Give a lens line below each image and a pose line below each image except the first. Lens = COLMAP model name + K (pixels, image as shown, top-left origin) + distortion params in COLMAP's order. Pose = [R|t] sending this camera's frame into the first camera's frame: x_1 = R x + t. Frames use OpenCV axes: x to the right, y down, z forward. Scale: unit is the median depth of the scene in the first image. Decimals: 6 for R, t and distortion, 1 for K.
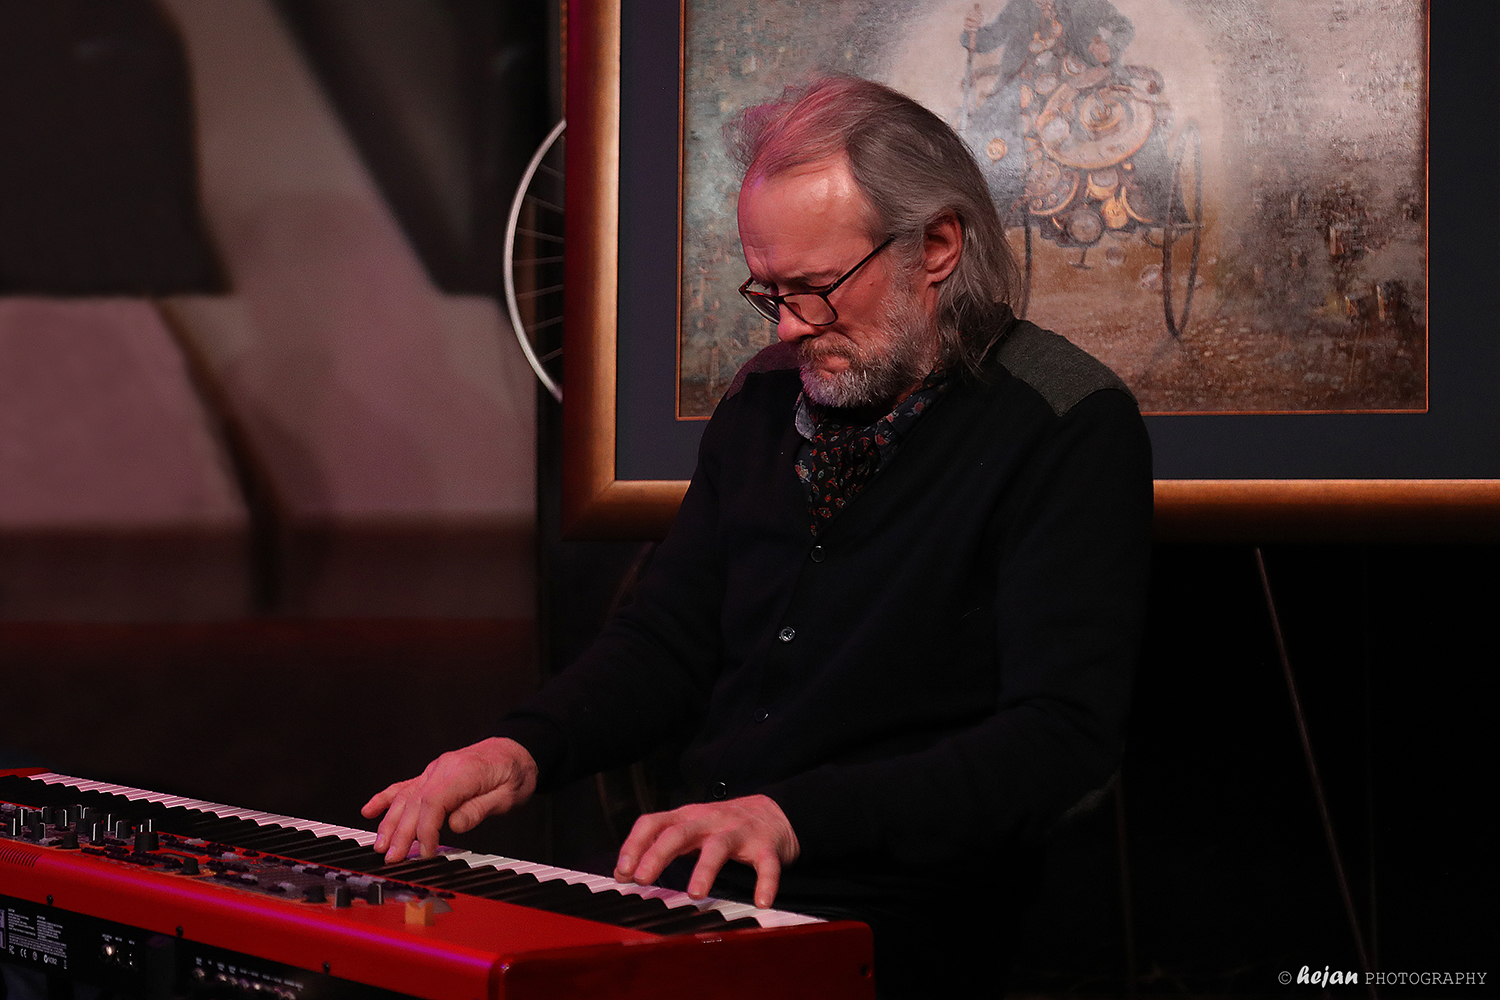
lens RADIAL K [[2886.8, 0, 750.0], [0, 2886.8, 500.0], [0, 0, 1]] dist [0.030981, 0.062505]
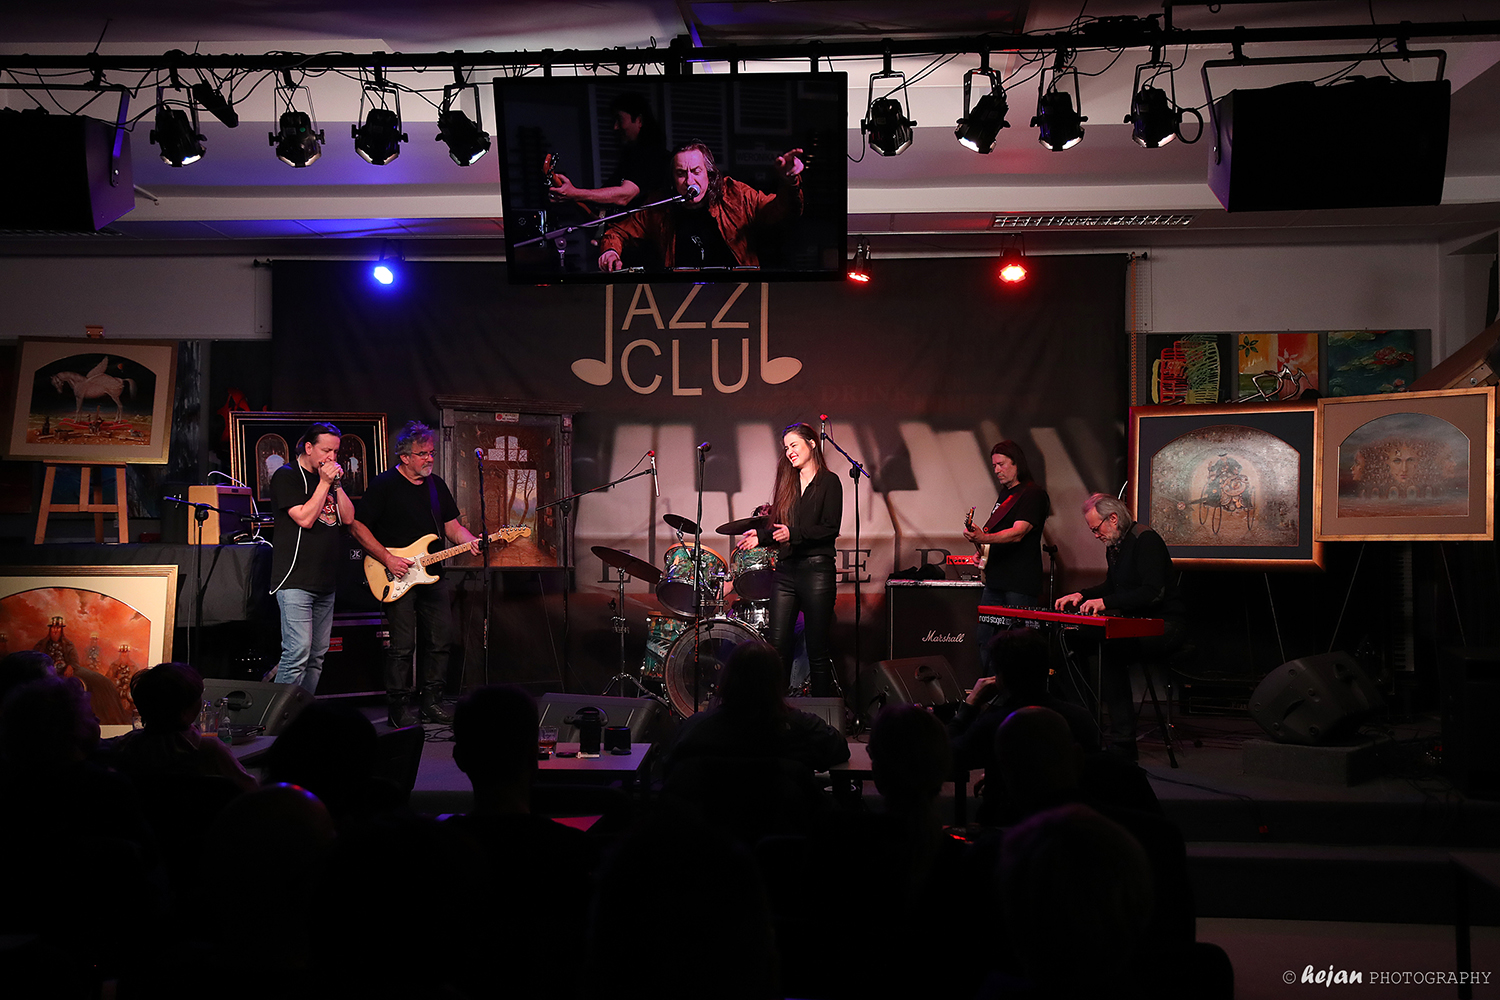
lens RADIAL K [[1529.6, 0, 750.0], [0, 1529.6, 500.0], [0, 0, 1]] dist [0.057572, 0.001140]
pose [[0.940412, -0.005655, -0.339989, 0.238086], [-0.007769, 0.999243, -0.038109, -0.000216], [0.339947, 0.038480, 0.939657, -1.780621]]
